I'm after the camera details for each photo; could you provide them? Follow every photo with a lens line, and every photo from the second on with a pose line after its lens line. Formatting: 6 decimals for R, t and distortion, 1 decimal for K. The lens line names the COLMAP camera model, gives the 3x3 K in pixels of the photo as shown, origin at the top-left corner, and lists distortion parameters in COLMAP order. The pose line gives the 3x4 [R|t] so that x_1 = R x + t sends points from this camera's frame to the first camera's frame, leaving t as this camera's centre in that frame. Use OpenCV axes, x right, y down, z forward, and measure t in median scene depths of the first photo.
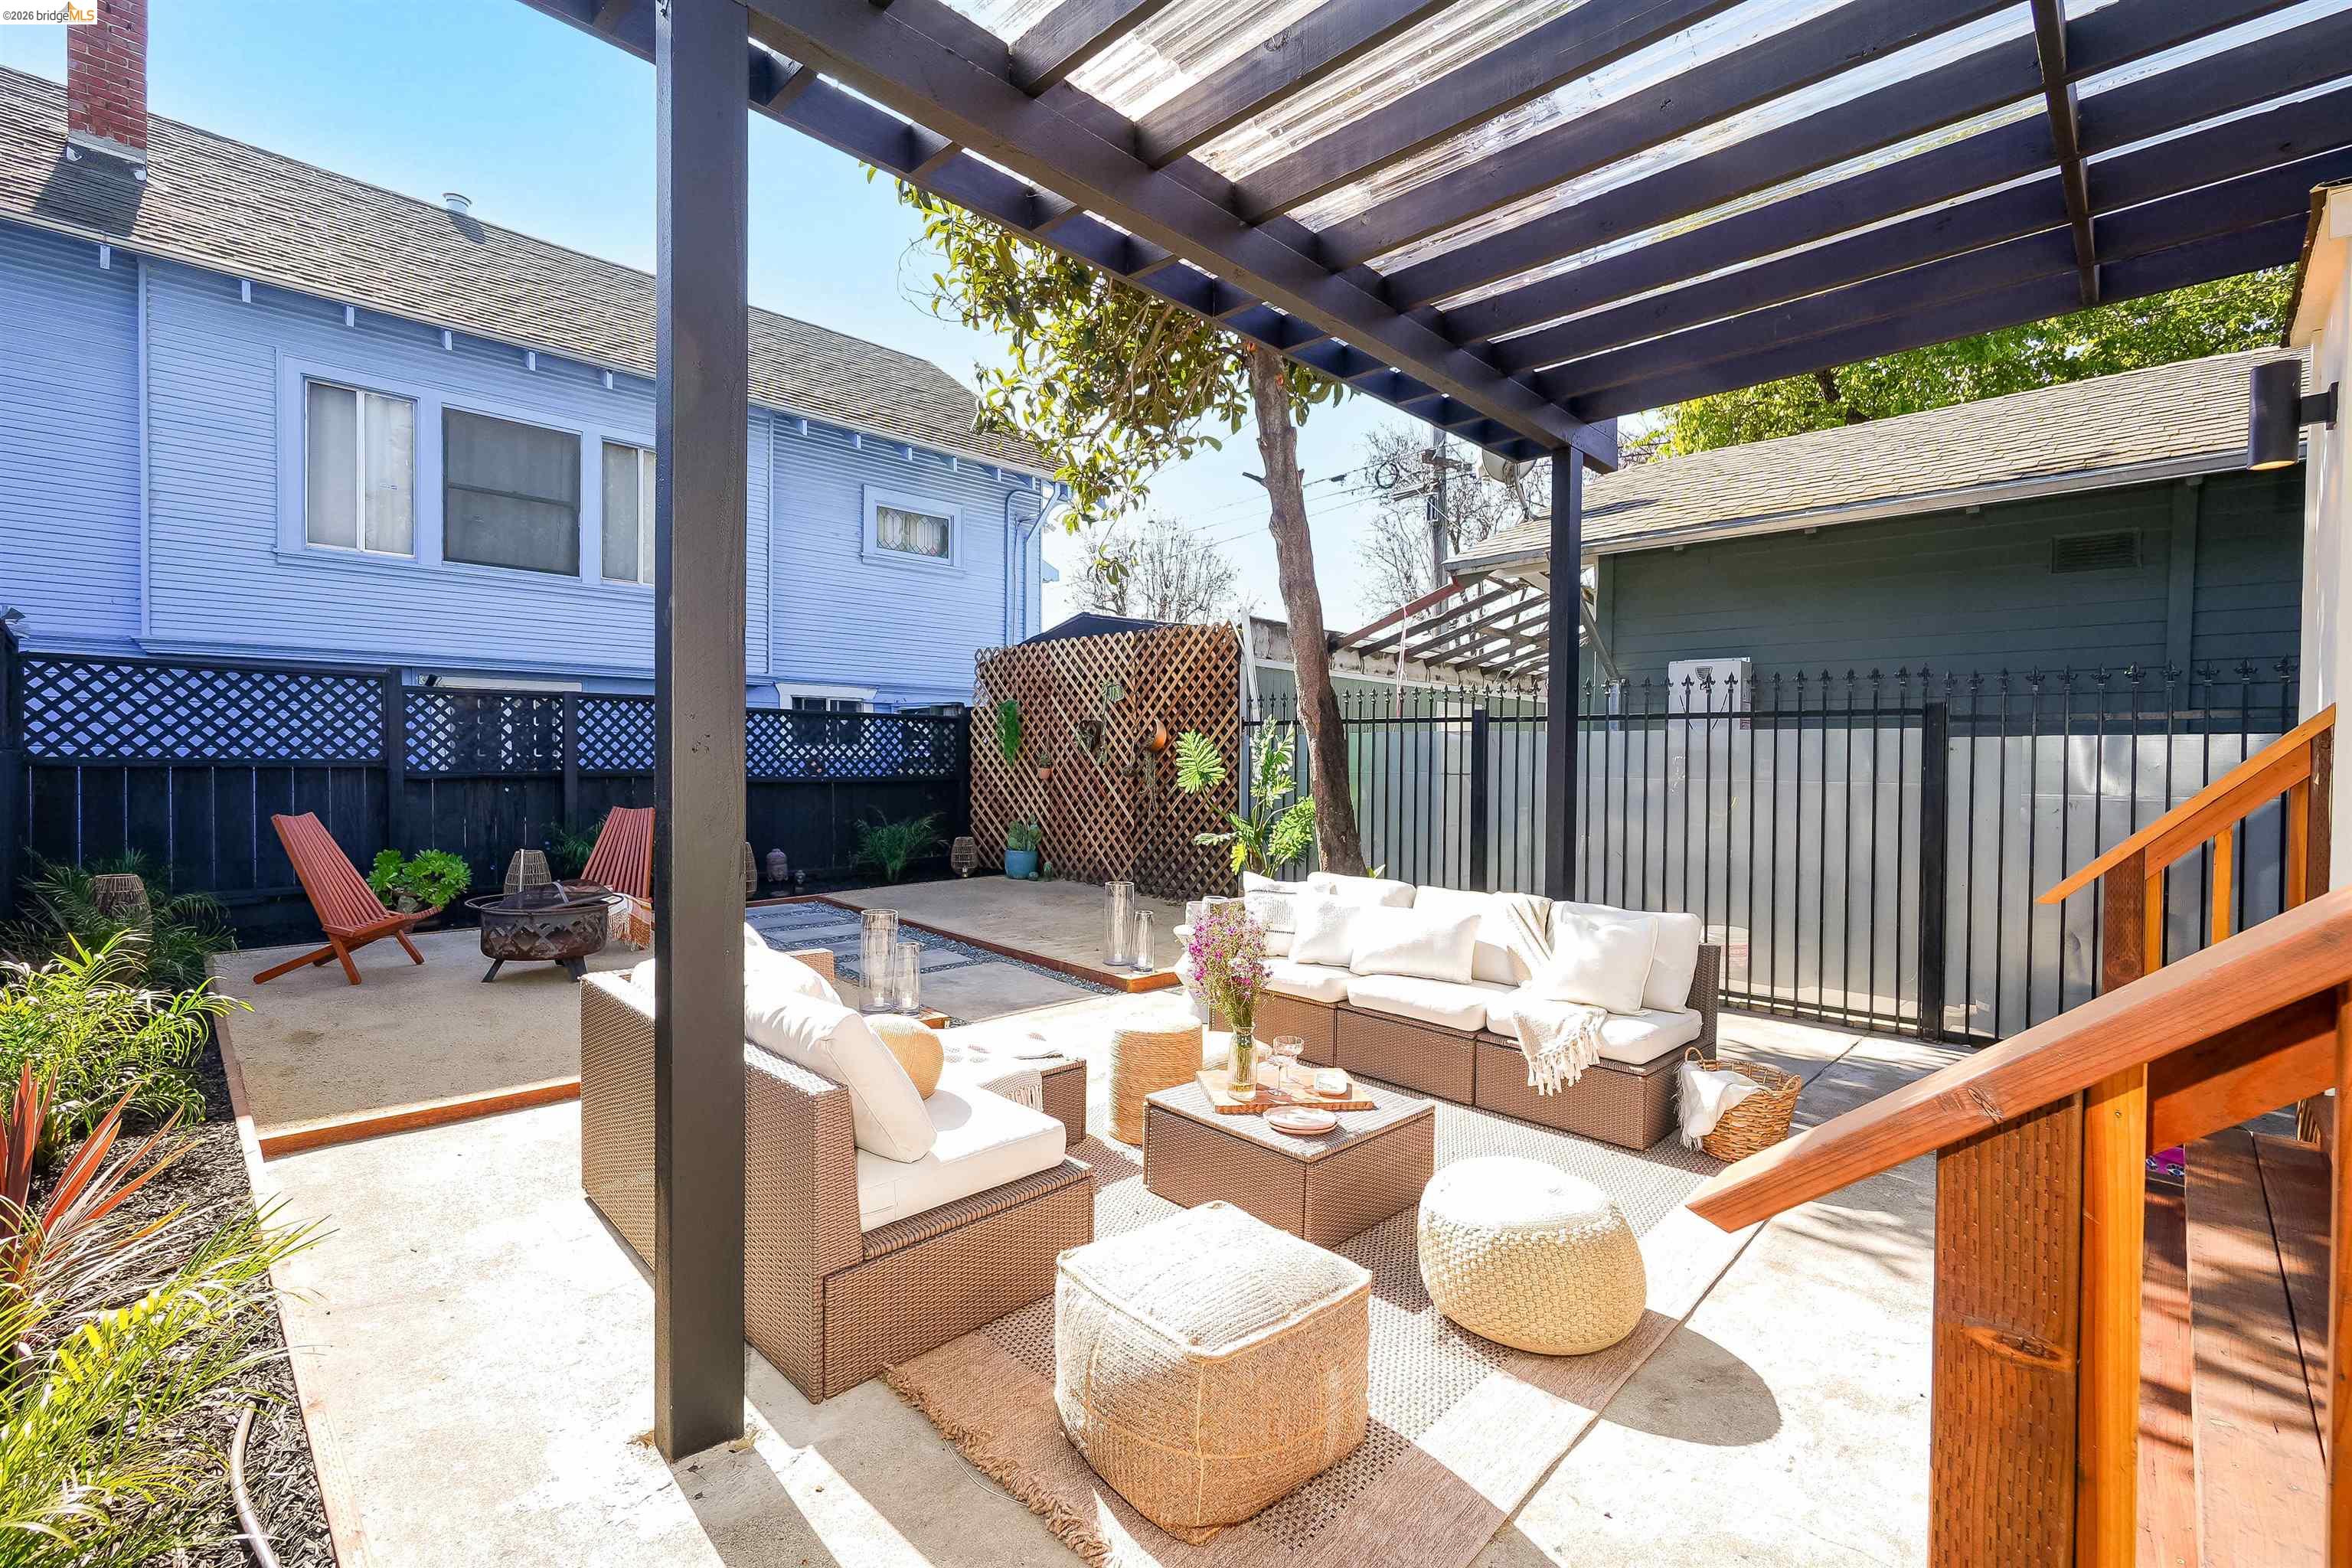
lens RADIAL K [[1032.9, 0, 1129.1], [0, 1032.9, 763.0], [0, 0, 1]] dist [-0.009469, 0.002519]
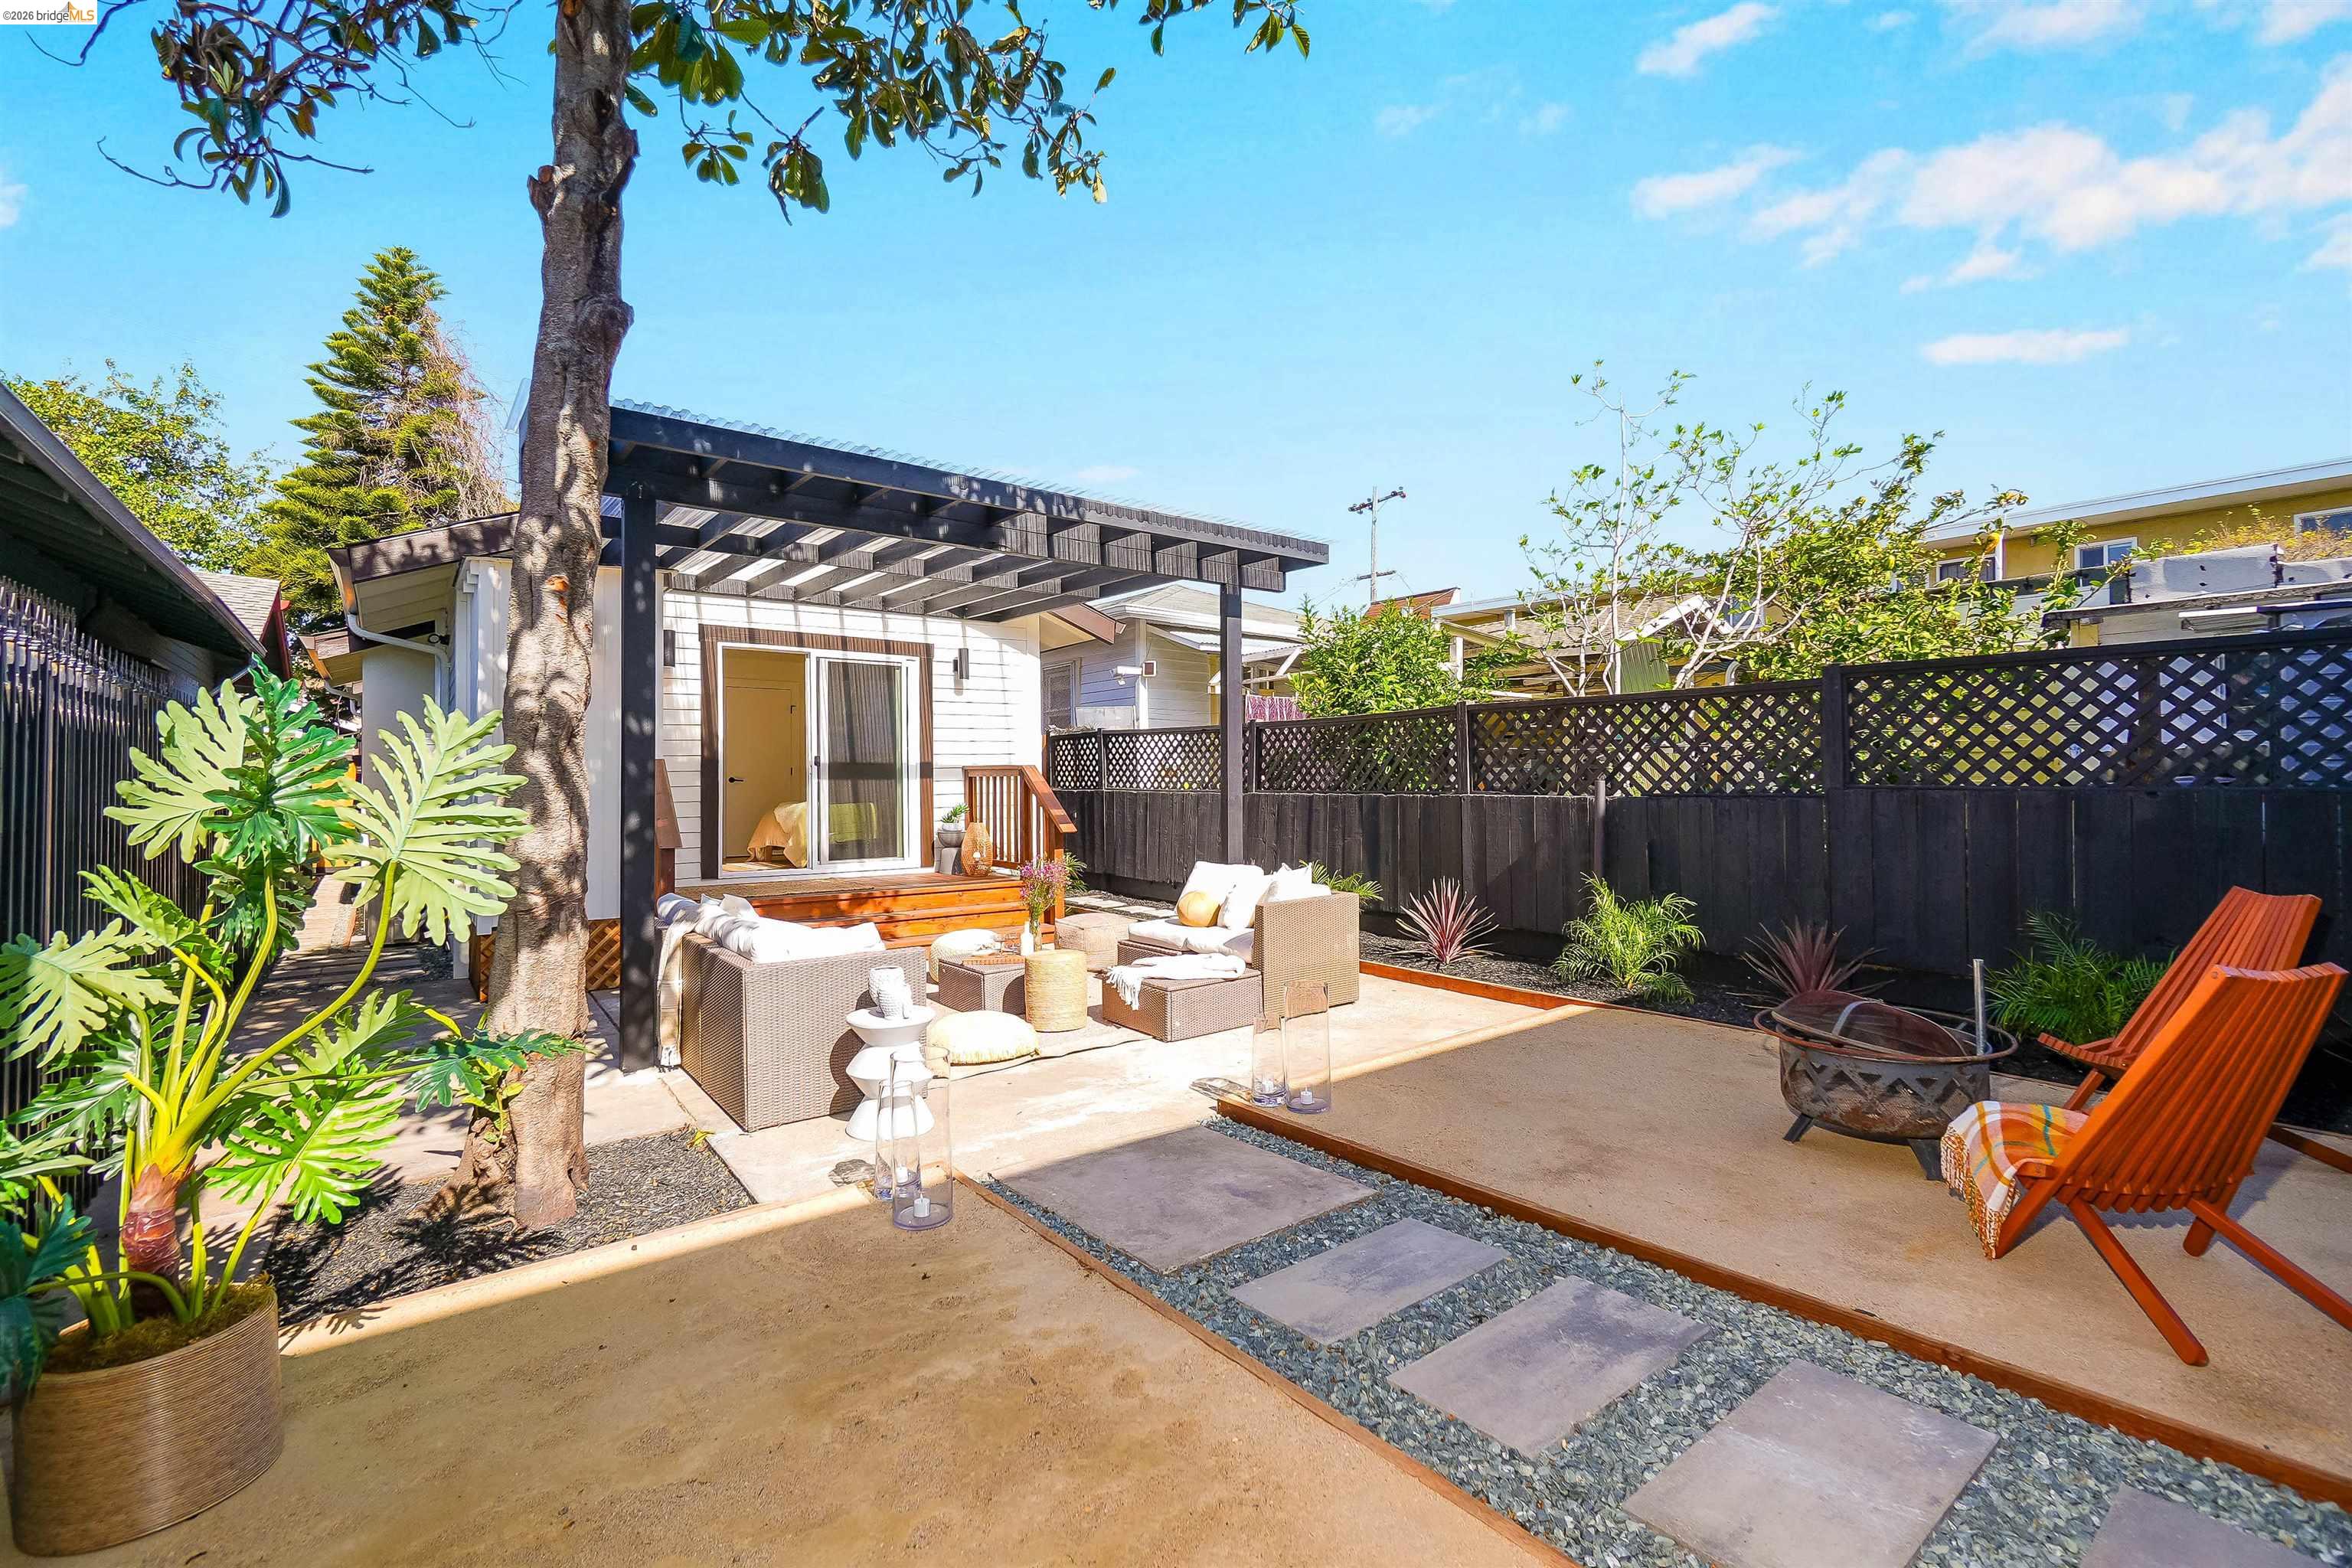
lens RADIAL K [[1032.9, 0, 1167.7], [0, 1032.9, 778.8], [0, 0, 1]] dist [-0.009469, 0.002519]
pose [[-0.996320, 0.001415, 0.085703, -0.111131], [0.002503, 0.999918, 0.012587, -0.012866], [-0.085678, 0.012755, -0.996241, 1.117545]]
